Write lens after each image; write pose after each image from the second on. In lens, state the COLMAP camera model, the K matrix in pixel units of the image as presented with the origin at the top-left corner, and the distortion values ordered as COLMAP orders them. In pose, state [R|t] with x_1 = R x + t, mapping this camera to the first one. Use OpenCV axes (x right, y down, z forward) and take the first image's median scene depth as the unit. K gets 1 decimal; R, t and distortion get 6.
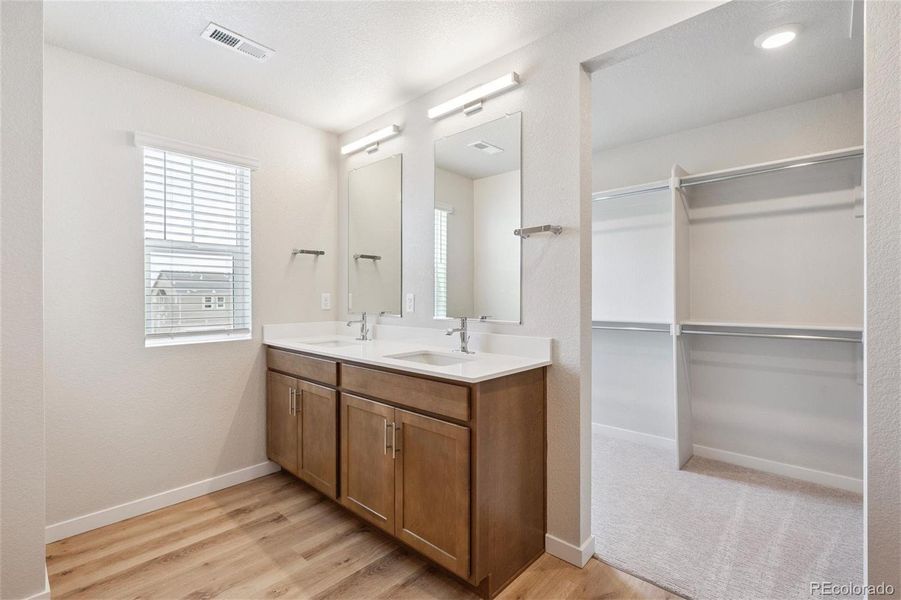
lens RADIAL K [[414.4, 0, 450.5], [0, 414.4, 300.0], [0, 0, 1]] dist [-0.002028, -0.000242]
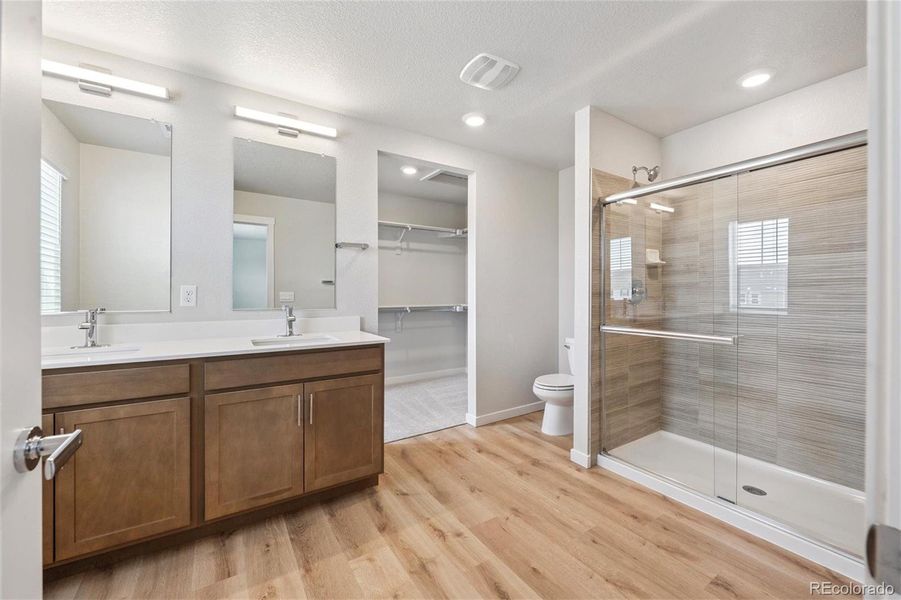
lens RADIAL K [[365.4, 0, 450.5], [0, 365.4, 300.0], [0, 0, 1]] dist [0.000452, 0.000083]
pose [[0.247306, -0.016565, 0.968796, -0.944829], [0.006264, 0.999860, 0.015497, 0.009833], [-0.968917, 0.002236, 0.247375, 0.317530]]
